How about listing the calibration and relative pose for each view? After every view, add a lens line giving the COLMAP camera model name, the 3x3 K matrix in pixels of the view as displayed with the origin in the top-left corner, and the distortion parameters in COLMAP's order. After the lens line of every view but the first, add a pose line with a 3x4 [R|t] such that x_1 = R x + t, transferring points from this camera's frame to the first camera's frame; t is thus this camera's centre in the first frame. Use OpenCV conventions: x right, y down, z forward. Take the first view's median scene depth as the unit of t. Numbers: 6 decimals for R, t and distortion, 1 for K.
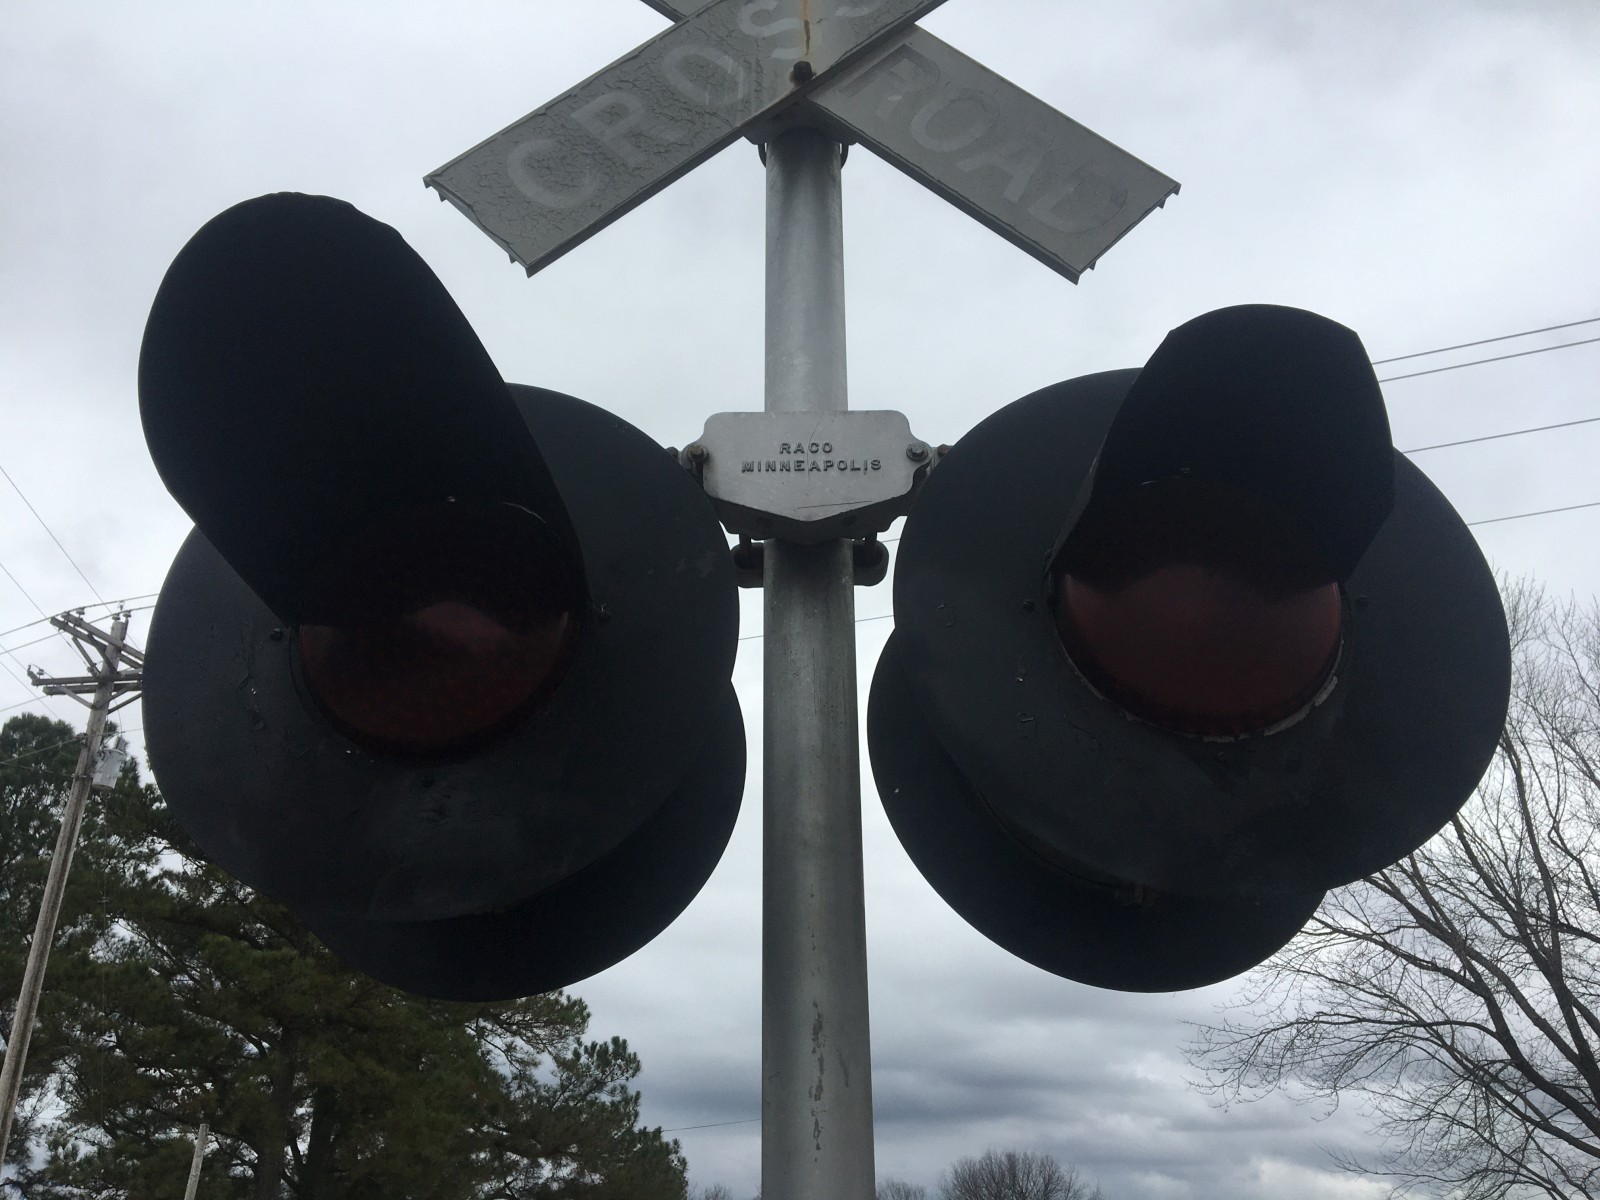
lens RADIAL K [[1347.9, 0, 805.5], [0, 1347.9, 614.9], [0, 0, 1]] dist [0.080869, -0.126686]
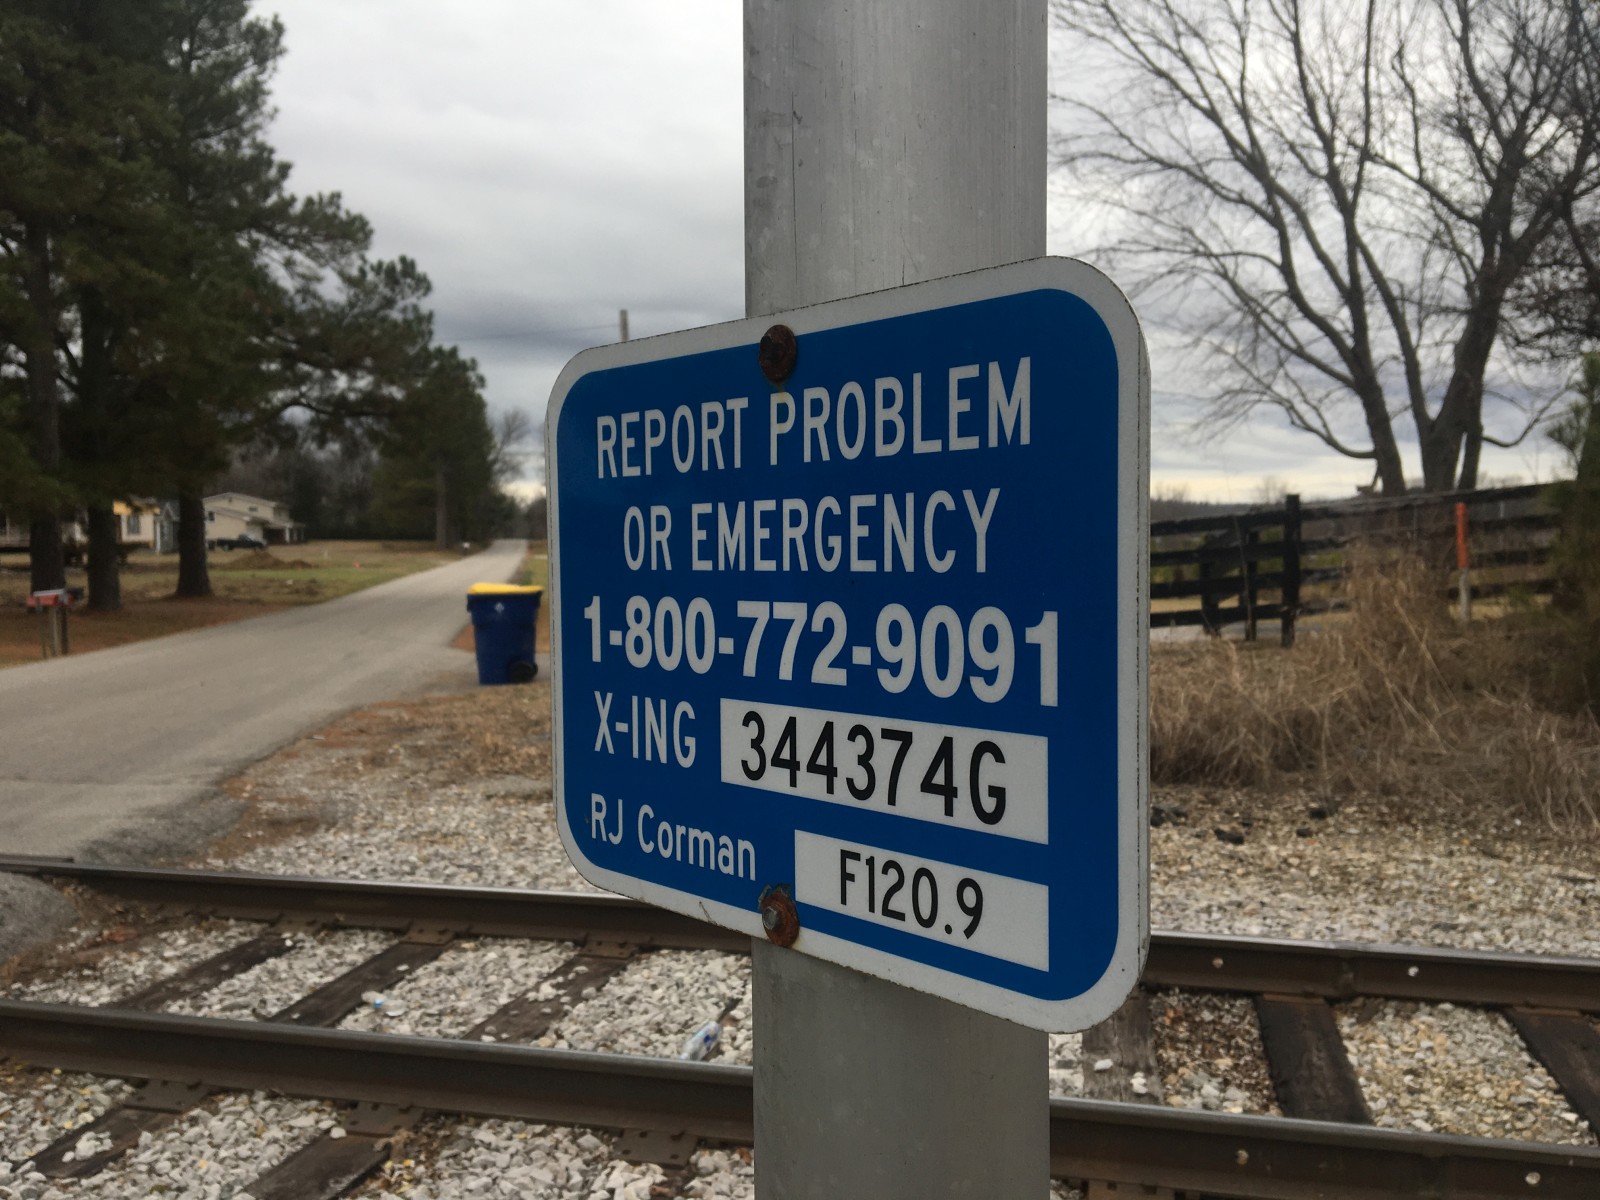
lens RADIAL K [[1347.9, 0, 799.4], [0, 1347.9, 592.2], [0, 0, 1]] dist [0.080869, -0.126686]
pose [[0.989336, -0.000700, 0.145646, -0.004044], [-0.072650, 0.864333, 0.497645, 0.030927], [-0.126235, -0.502919, 0.855065, 0.036539]]
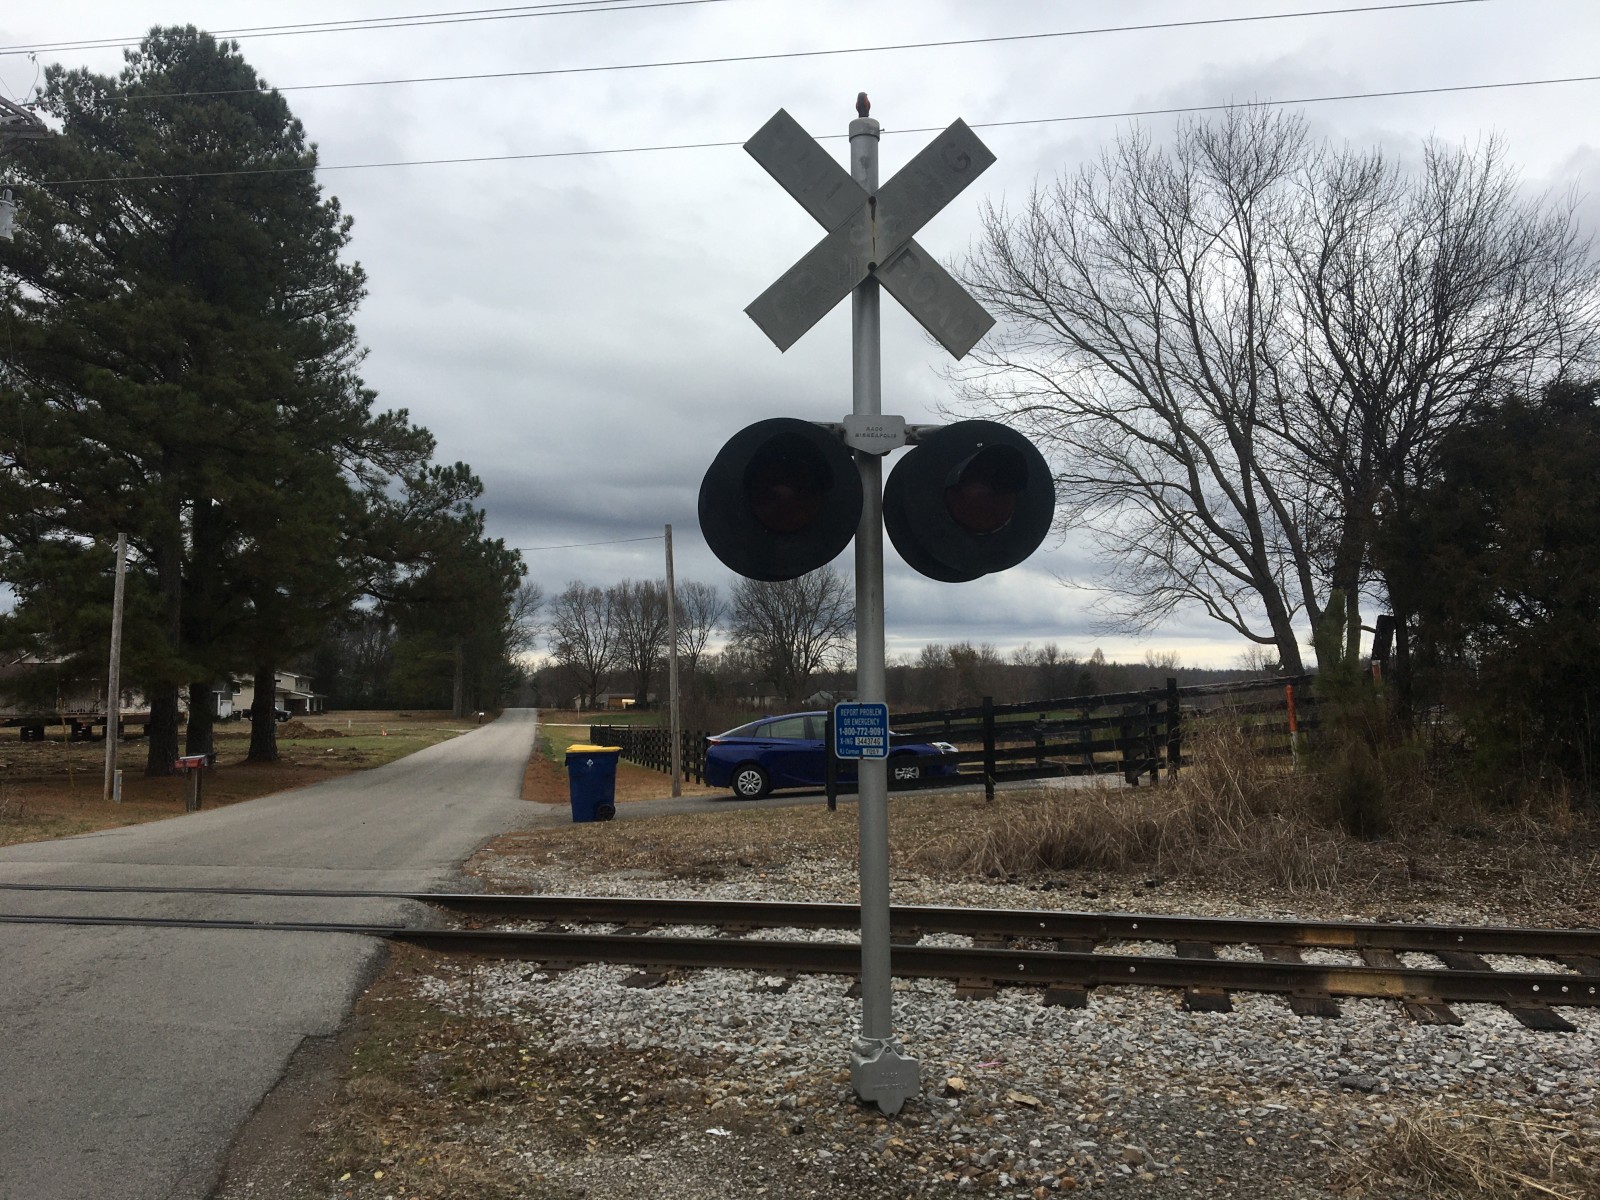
lens RADIAL K [[1347.9, 0, 802.4], [0, 1347.9, 603.2], [0, 0, 1]] dist [0.080869, -0.126686]
pose [[0.988858, 0.013017, 0.148292, -0.048746], [-0.071261, 0.916005, 0.394787, -0.075753], [-0.130698, -0.400955, 0.906727, -0.158326]]
